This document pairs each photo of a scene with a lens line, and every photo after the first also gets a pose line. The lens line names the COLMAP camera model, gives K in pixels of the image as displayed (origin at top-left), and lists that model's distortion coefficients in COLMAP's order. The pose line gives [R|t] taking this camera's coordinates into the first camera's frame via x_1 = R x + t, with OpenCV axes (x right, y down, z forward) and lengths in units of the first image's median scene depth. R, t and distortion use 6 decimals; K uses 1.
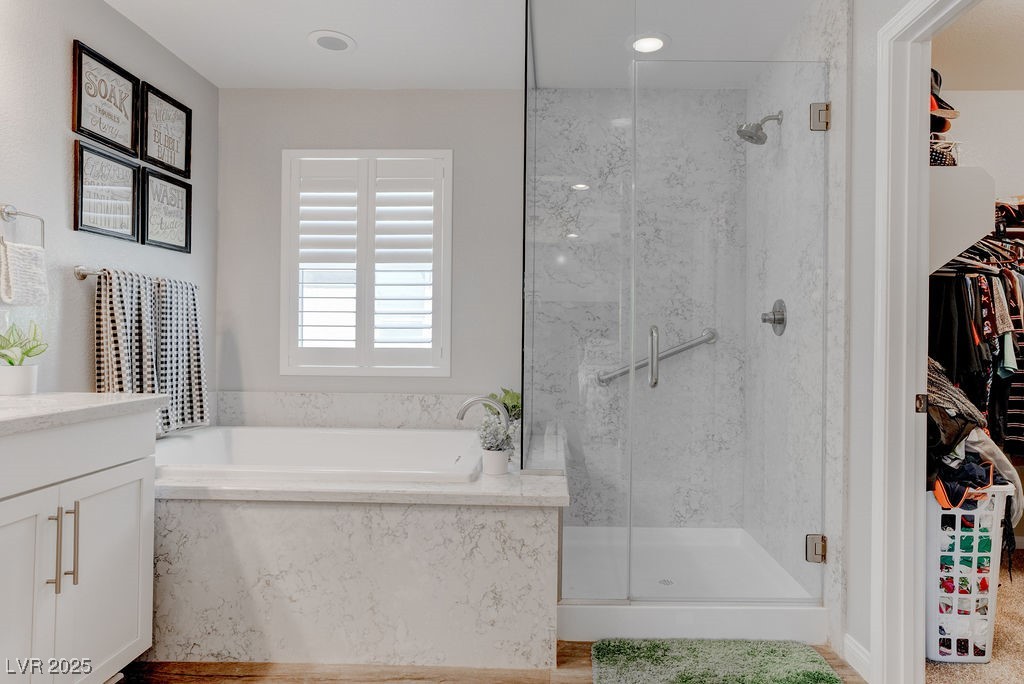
lens RADIAL K [[628.6, 0, 516.6], [0, 628.6, 331.9], [0, 0, 1]] dist [-0.029946, 0.068903]
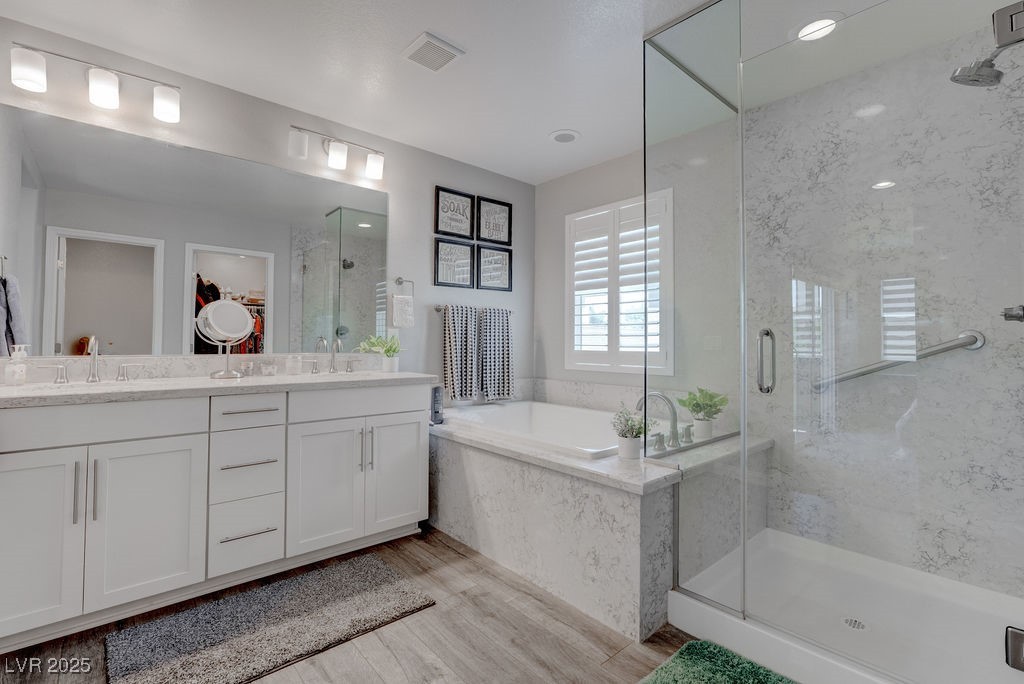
lens RADIAL K [[462.6, 0, 509.9], [0, 462.6, 324.4], [0, 0, 1]] dist [-0.002322, 0.000797]
pose [[0.684548, -0.032538, -0.728241, 0.382690], [0.005495, 0.999205, -0.039479, 0.007435], [0.728947, 0.023023, 0.684183, 0.198364]]
